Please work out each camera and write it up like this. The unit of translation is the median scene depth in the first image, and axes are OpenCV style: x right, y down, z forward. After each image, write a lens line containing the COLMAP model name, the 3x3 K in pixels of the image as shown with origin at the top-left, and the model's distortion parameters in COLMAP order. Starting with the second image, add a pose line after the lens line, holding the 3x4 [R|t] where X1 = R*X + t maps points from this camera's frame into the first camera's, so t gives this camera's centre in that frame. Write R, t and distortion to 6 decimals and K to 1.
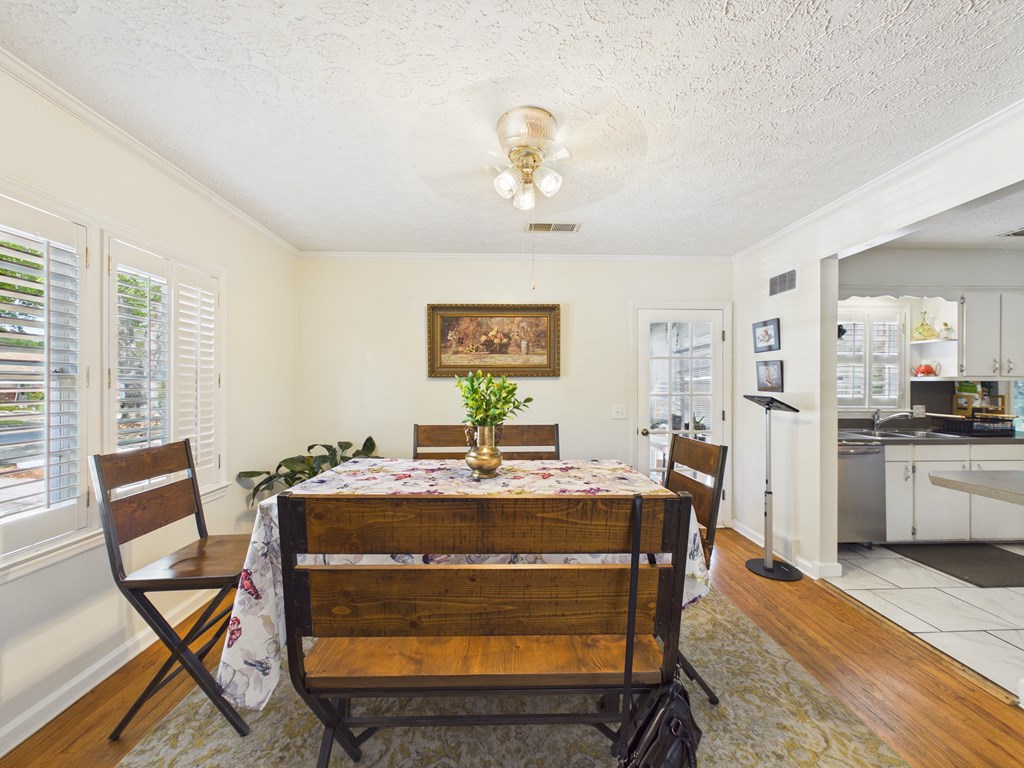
lens RADIAL K [[414.4, 0, 512.6], [0, 414.4, 384.0], [0, 0, 1]] dist [0.003748, -0.000198]
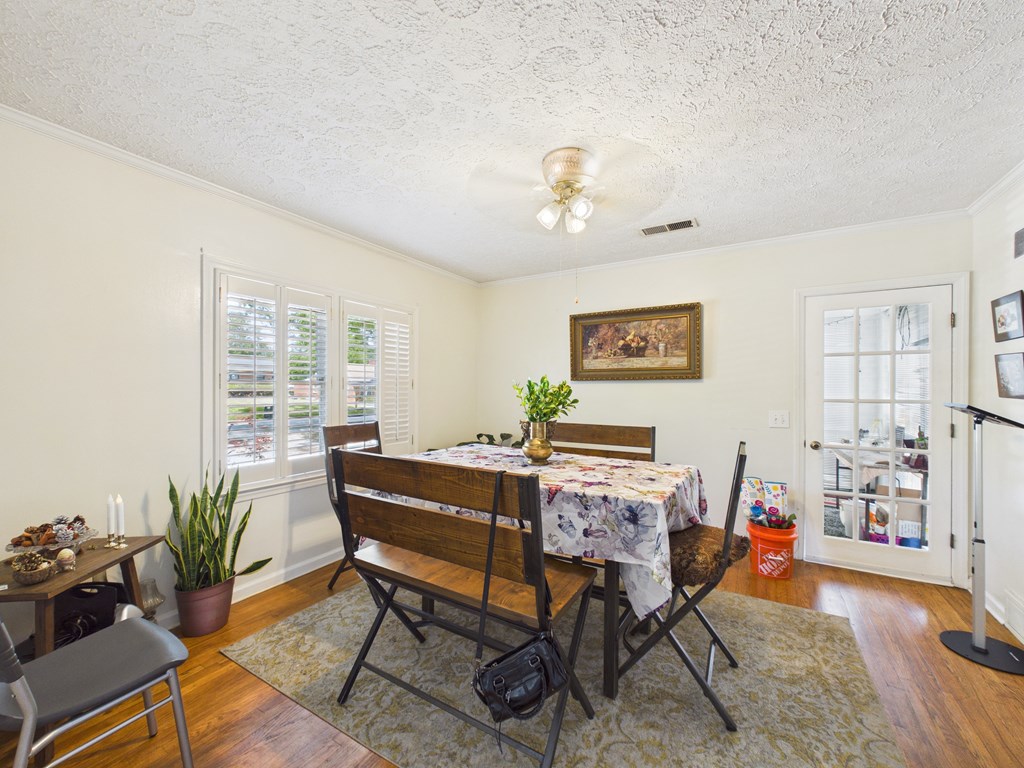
lens RADIAL K [[414.4, 0, 512.6], [0, 414.4, 386.0], [0, 0, 1]] dist [0.003748, -0.000198]
pose [[0.839124, -0.000114, -0.543940, 0.337530], [-0.000644, 0.999999, -0.001203, -0.000635], [0.543940, 0.001360, 0.839123, -0.028166]]
